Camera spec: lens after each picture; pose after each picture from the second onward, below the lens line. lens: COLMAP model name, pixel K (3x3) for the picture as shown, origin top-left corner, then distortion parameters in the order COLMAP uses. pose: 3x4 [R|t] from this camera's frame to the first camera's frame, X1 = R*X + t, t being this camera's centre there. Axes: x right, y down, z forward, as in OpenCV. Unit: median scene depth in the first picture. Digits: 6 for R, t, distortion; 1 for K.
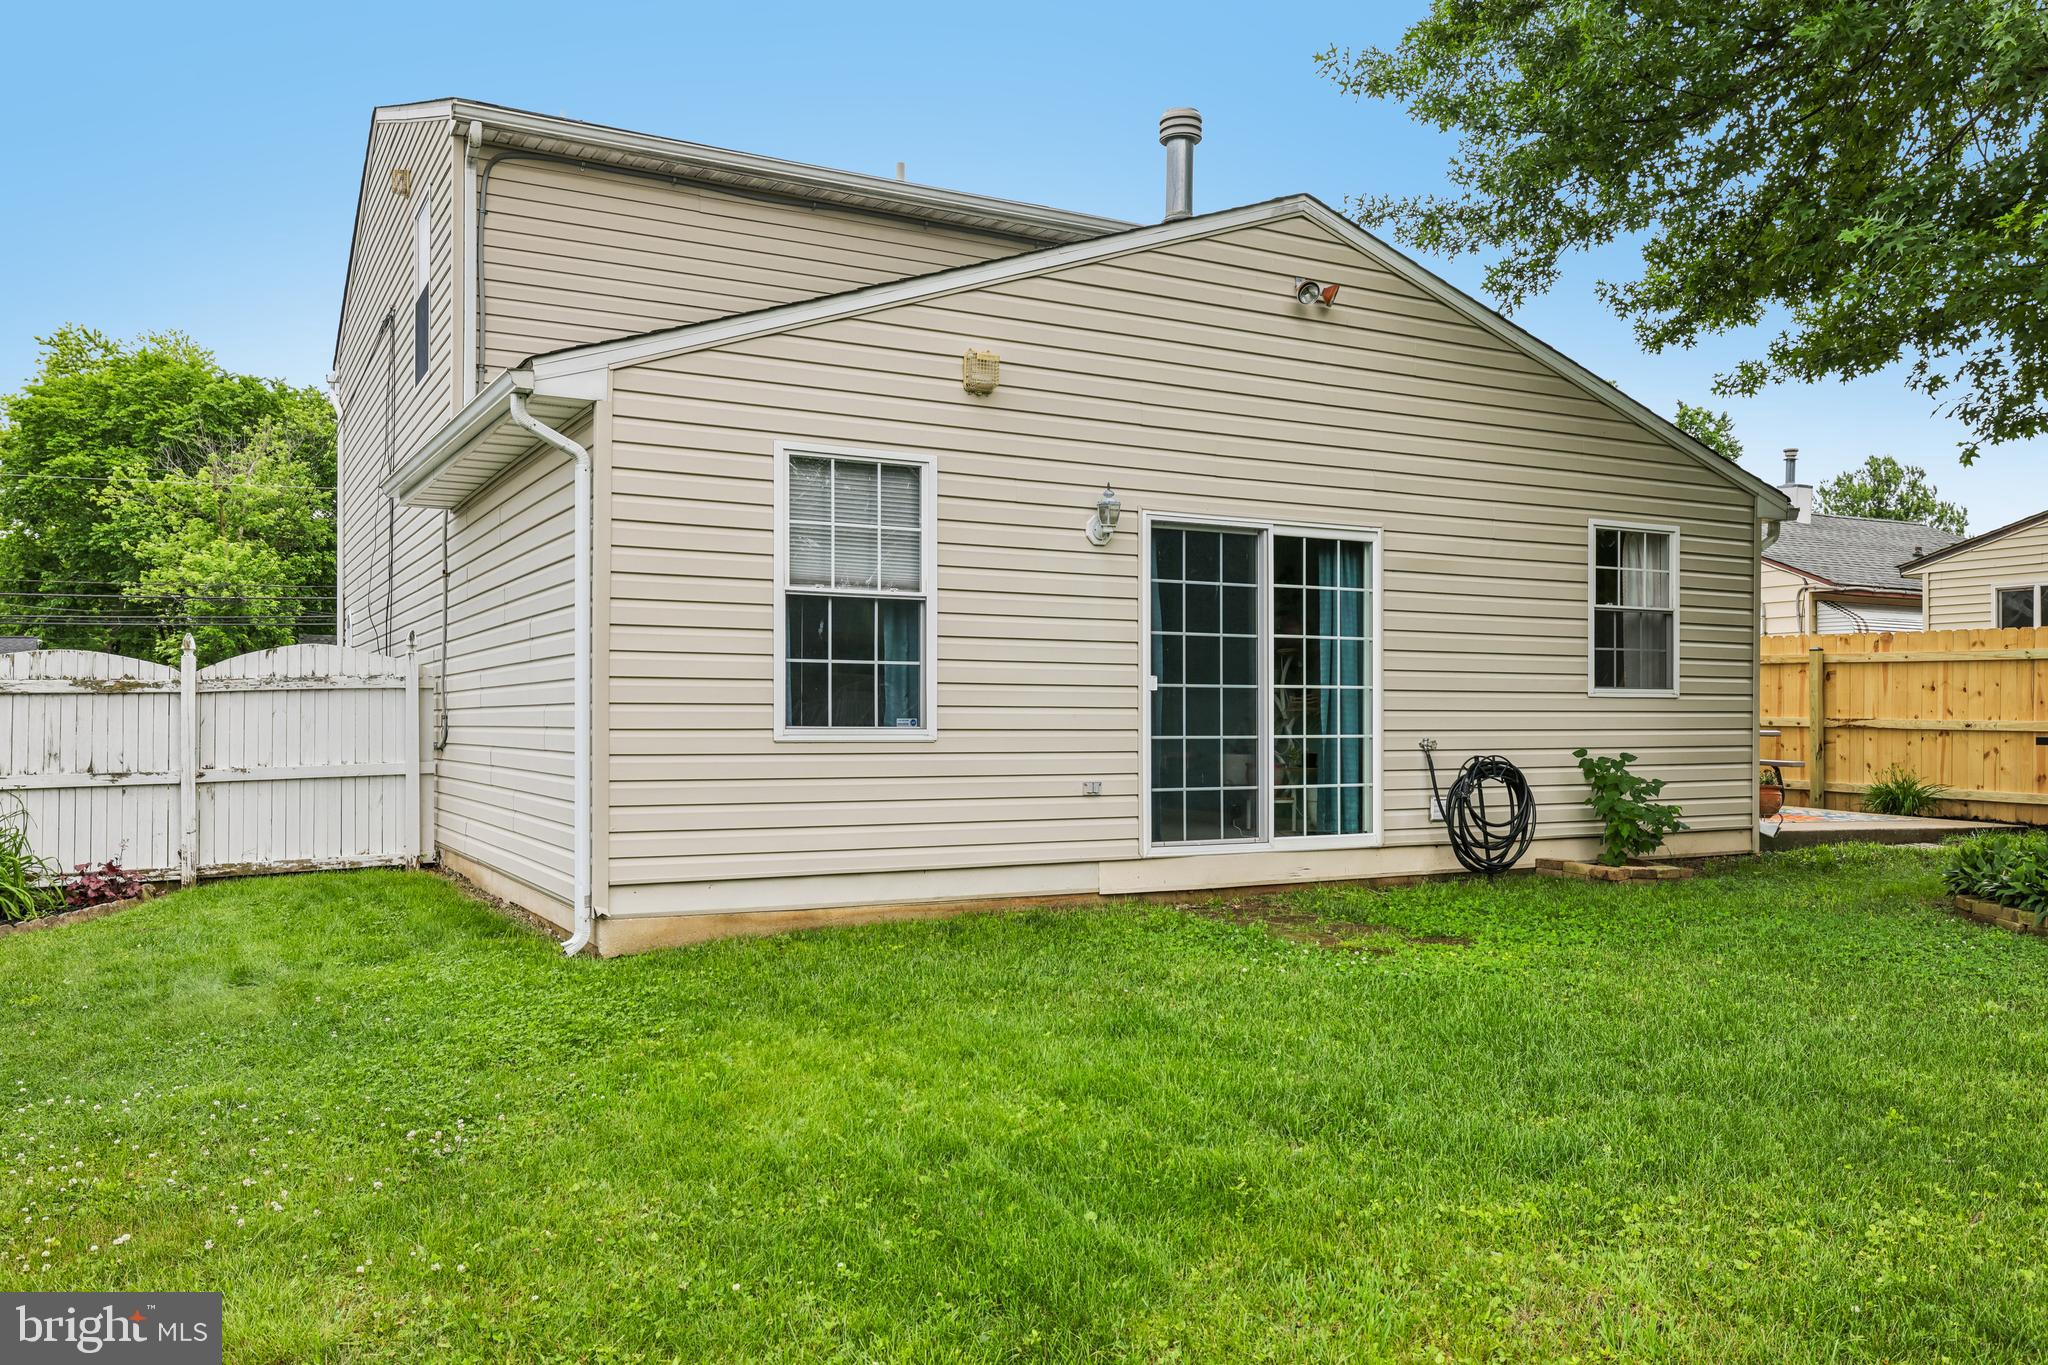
lens RADIAL K [[1535.9, 0, 1010.9], [0, 1535.9, 715.9], [0, 0, 1]] dist [0.001247, -0.001097]
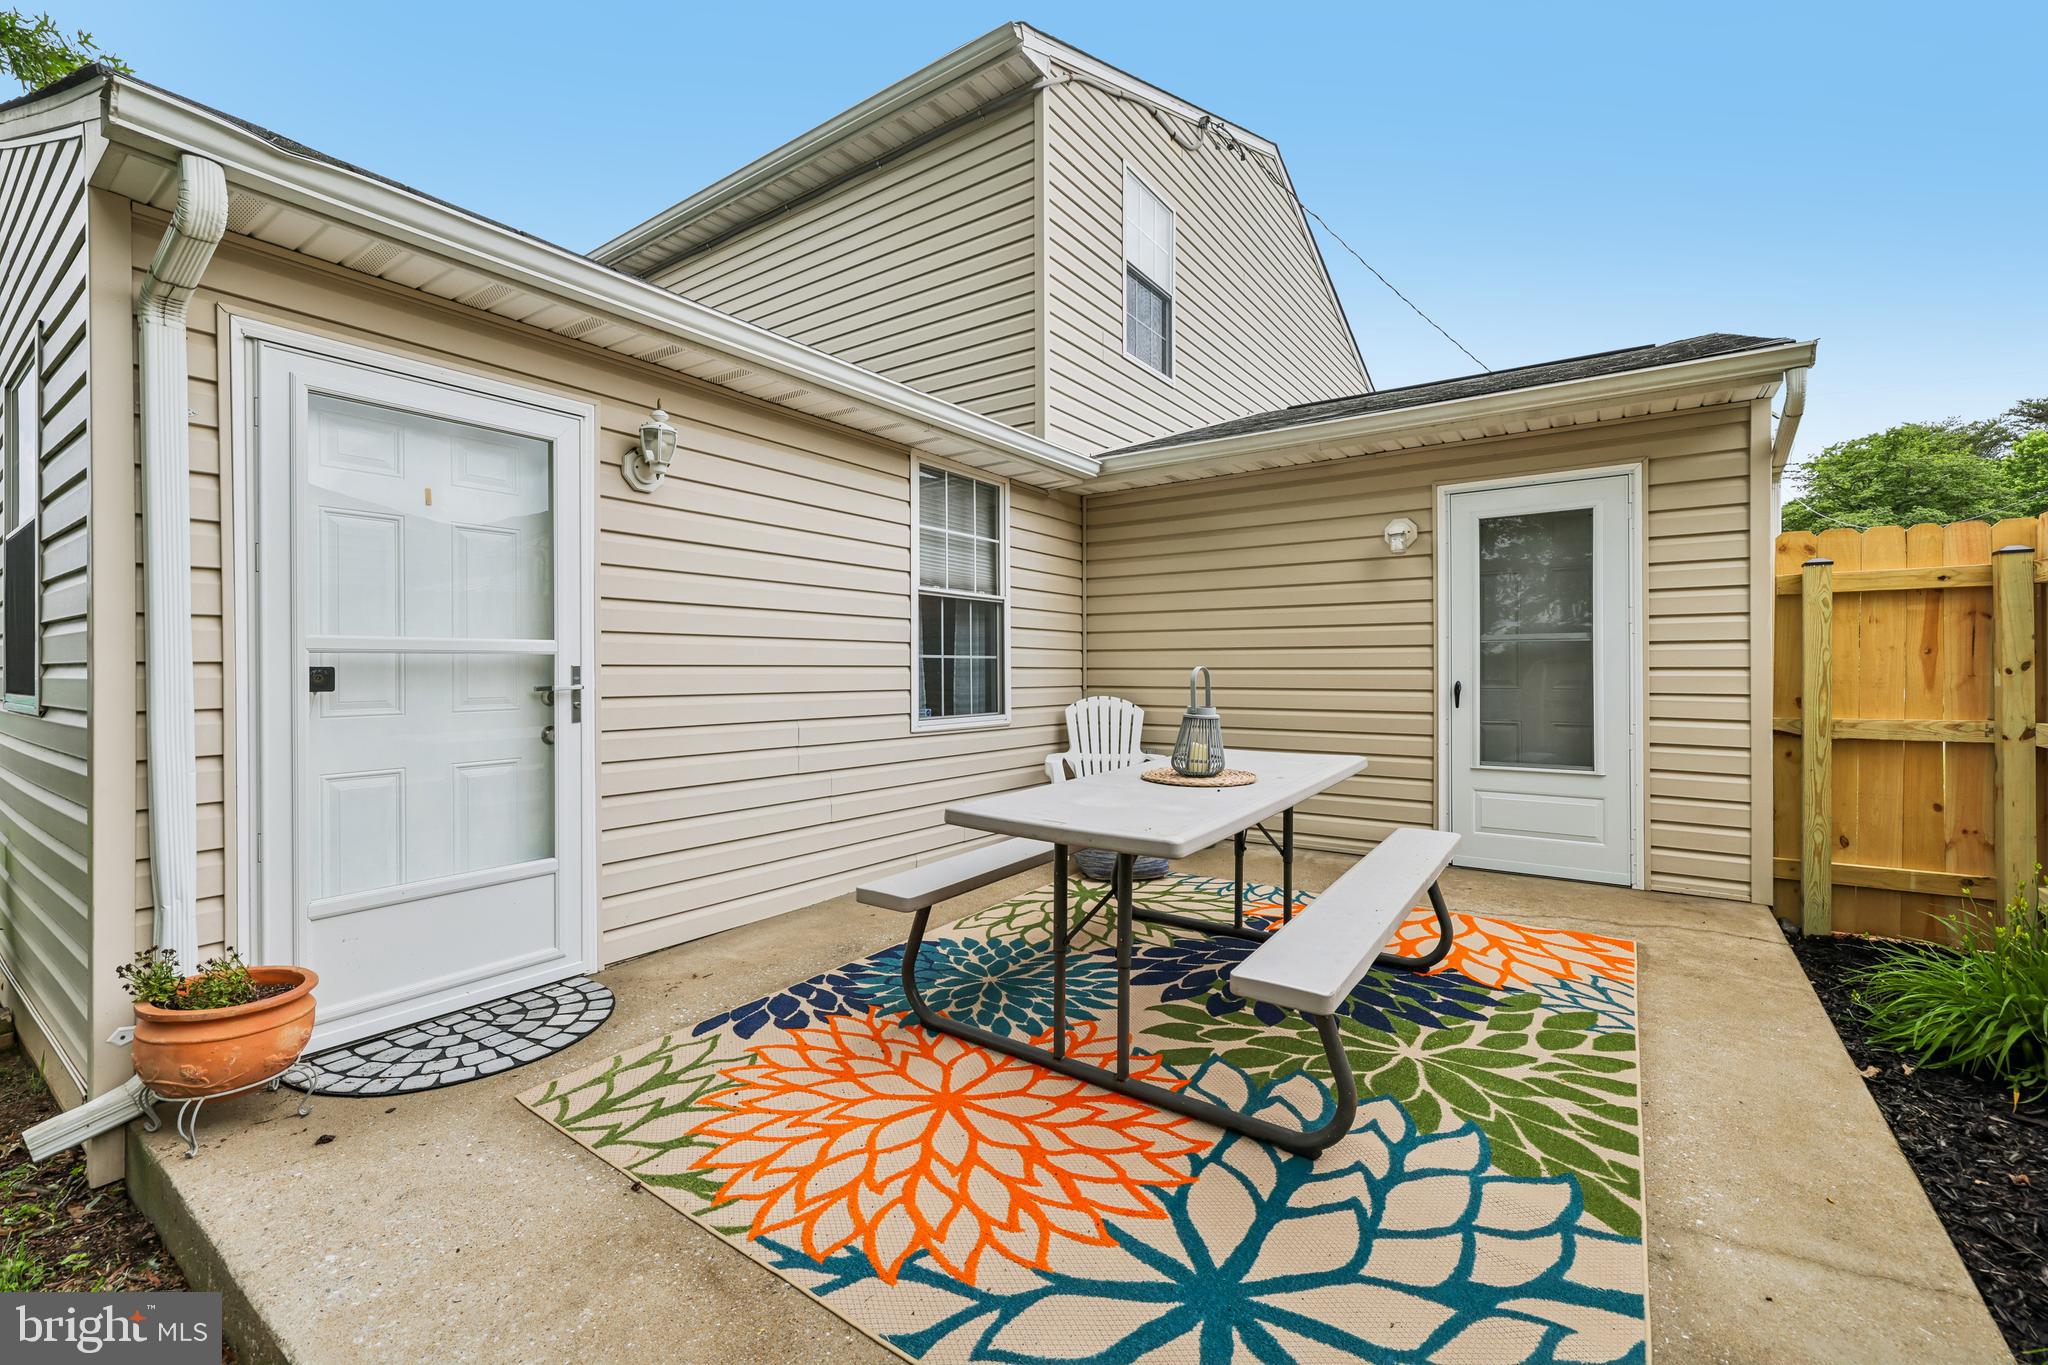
lens RADIAL K [[866.7, 0, 1015.7], [0, 866.7, 668.1], [0, 0, 1]] dist [-0.001371, 0.000590]
pose [[0.438203, -0.005047, -0.898862, 0.919342], [0.006926, 0.999974, -0.002238, -0.027344], [0.898849, -0.005245, 0.438226, 1.340903]]
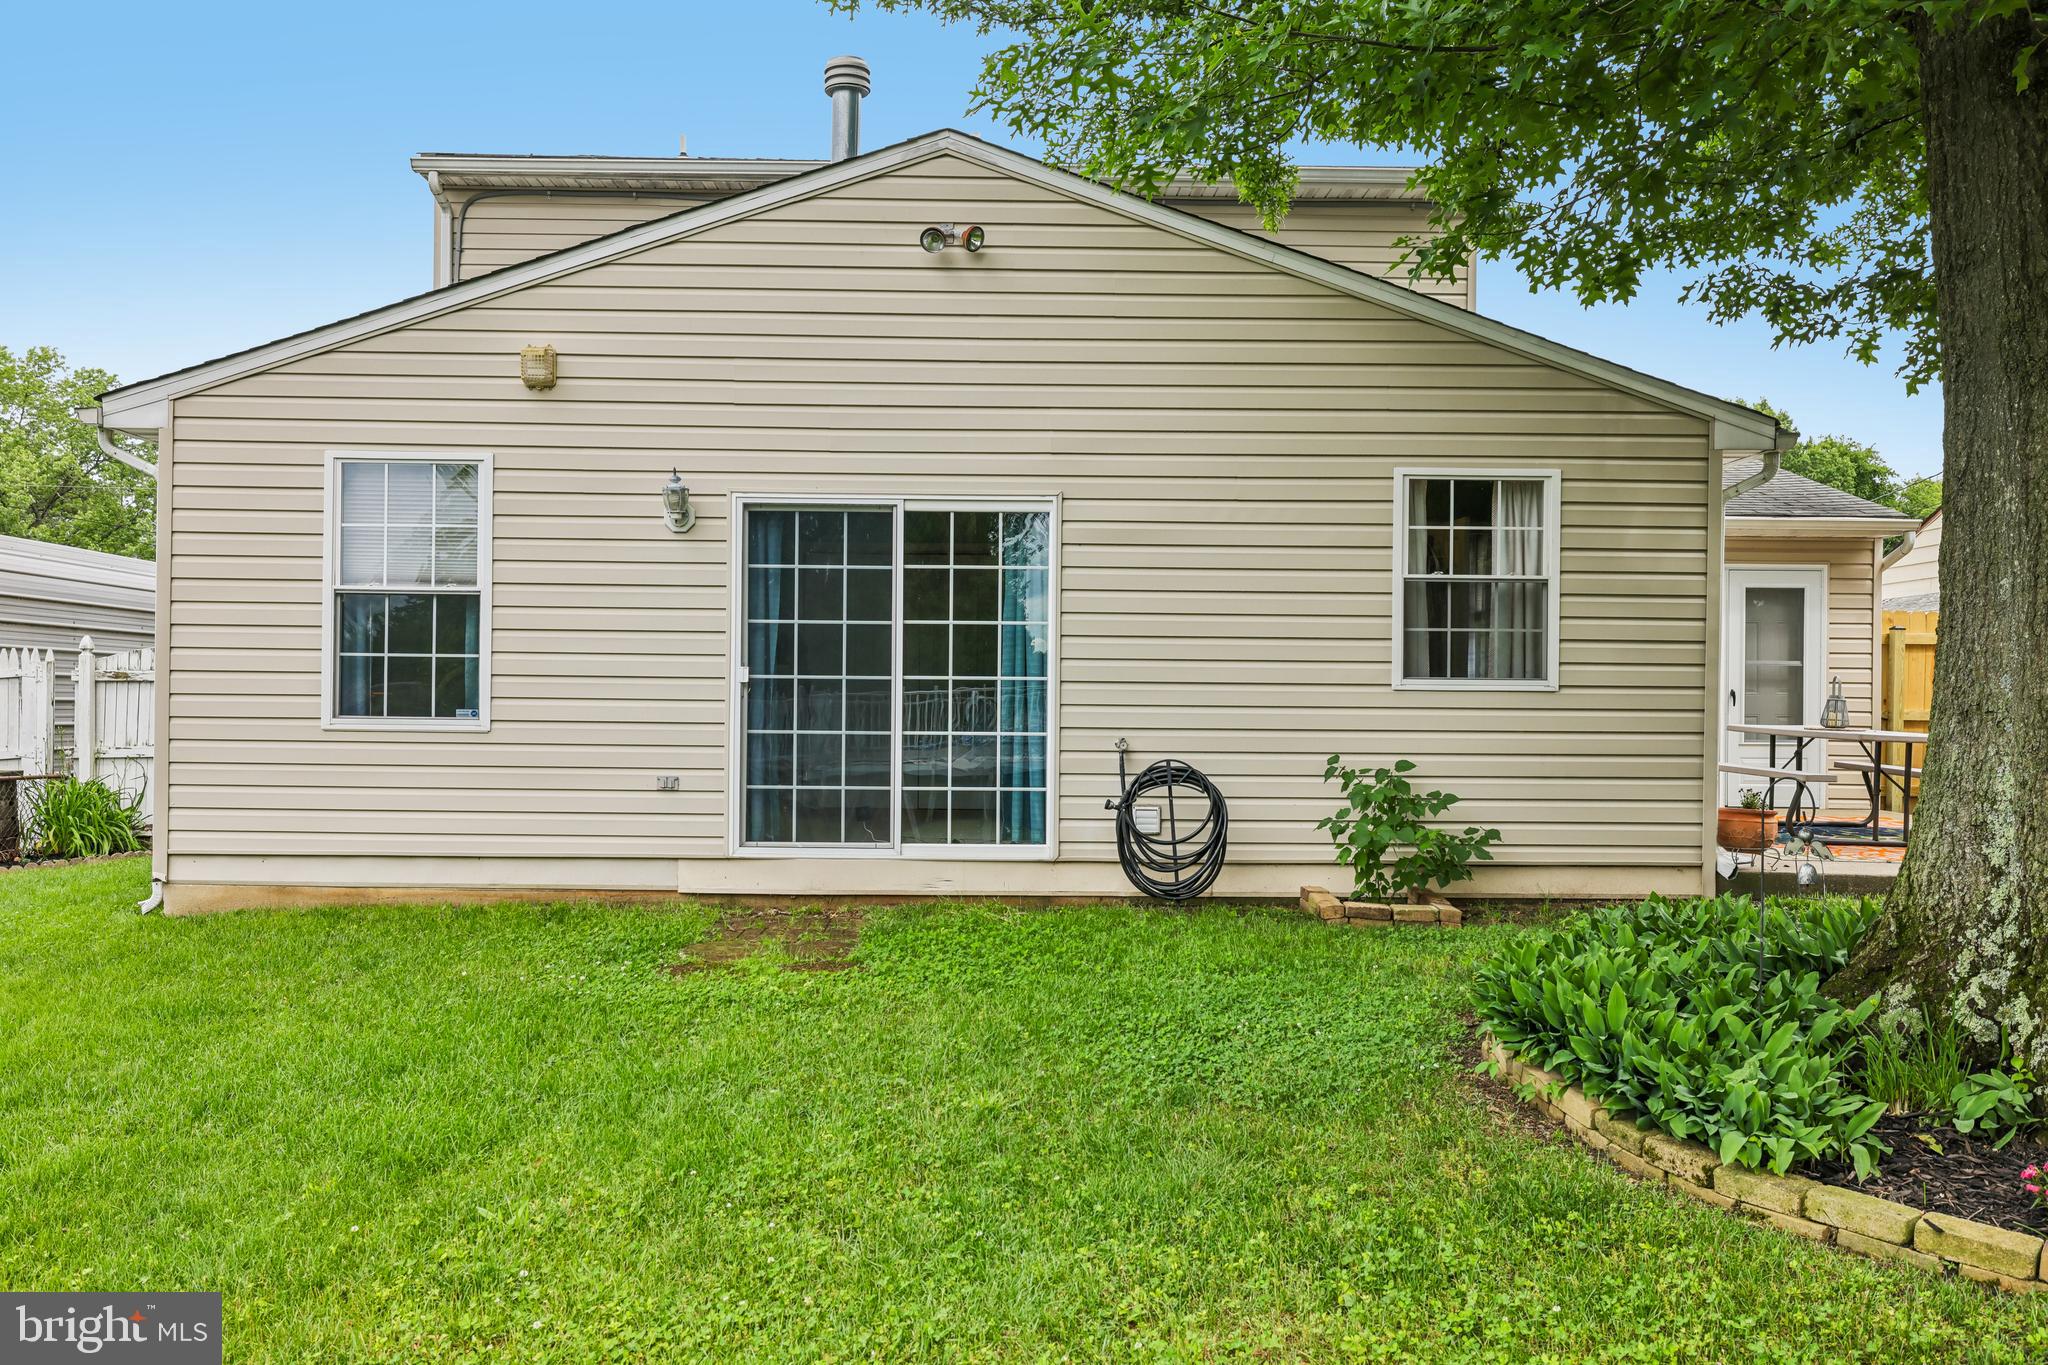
lens RADIAL K [[1591.5, 0, 1016.4], [0, 1591.5, 702.1], [0, 0, 1]] dist [-0.007950, 0.007801]
pose [[0.888256, 0.008501, -0.459270, 0.663239], [-0.007076, 0.999963, 0.004824, -0.009707], [0.459294, -0.001035, 0.888284, 0.193943]]
